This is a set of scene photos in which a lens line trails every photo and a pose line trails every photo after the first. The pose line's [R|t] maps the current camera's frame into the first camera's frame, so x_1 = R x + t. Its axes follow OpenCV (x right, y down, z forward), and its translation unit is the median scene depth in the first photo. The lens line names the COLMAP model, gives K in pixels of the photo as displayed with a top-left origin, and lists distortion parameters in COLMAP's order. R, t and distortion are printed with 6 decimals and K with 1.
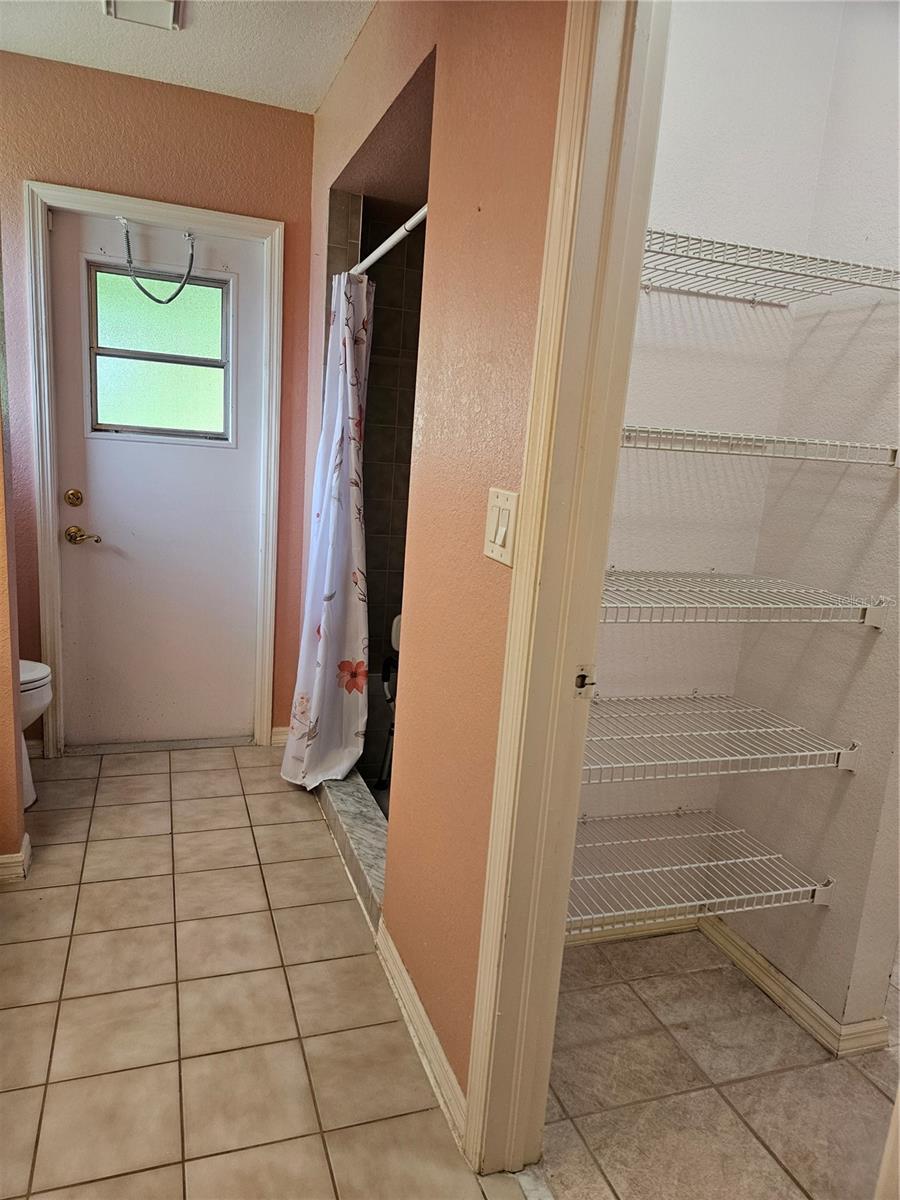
lens RADIAL K [[807.2, 0, 428.3], [0, 807.2, 604.4], [0, 0, 1]] dist [0.042084, -0.026377]
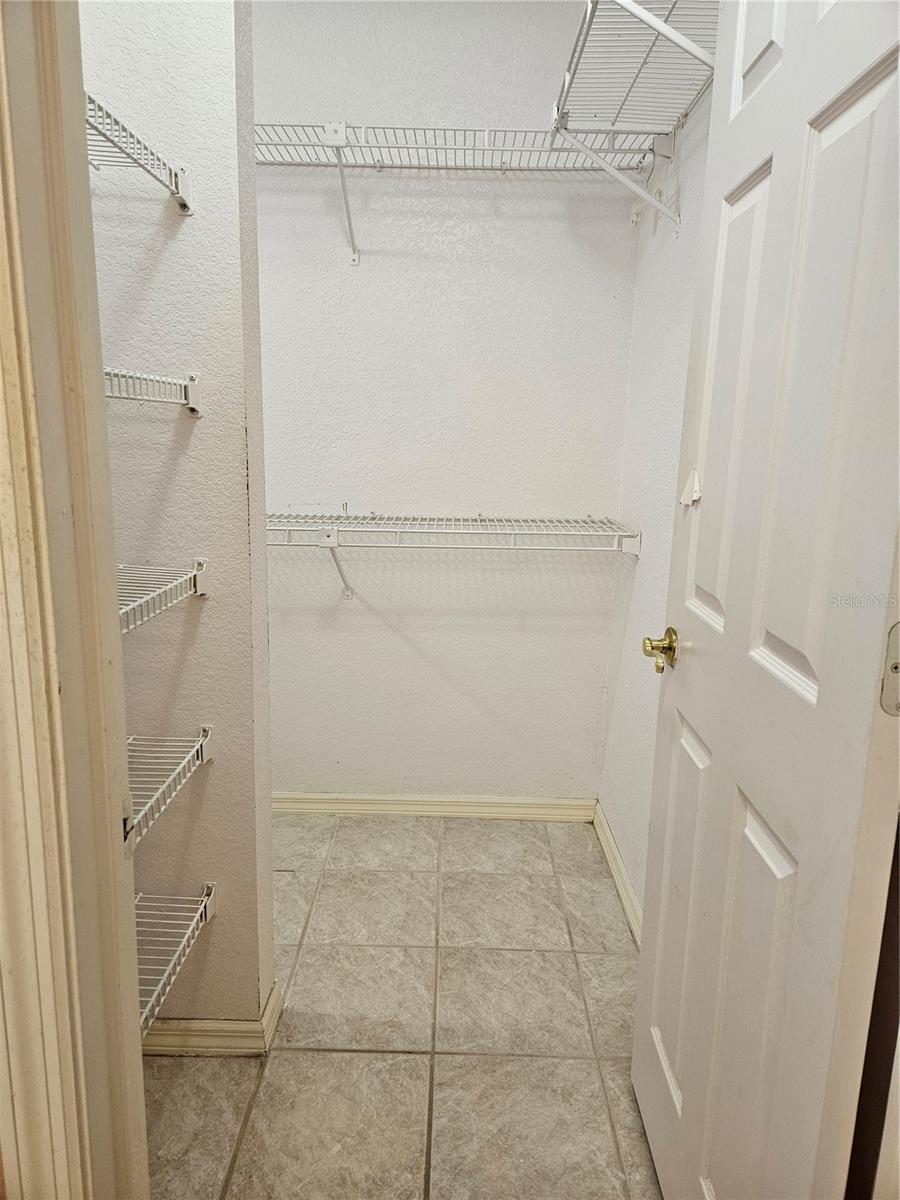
lens RADIAL K [[807.2, 0, 451.3], [0, 807.2, 590.2], [0, 0, 1]] dist [0.042084, -0.026377]
pose [[0.333569, -0.248064, 0.909503, -0.117171], [0.188803, 0.962792, 0.193352, -0.074915], [-0.923626, 0.107221, 0.367993, 0.358764]]
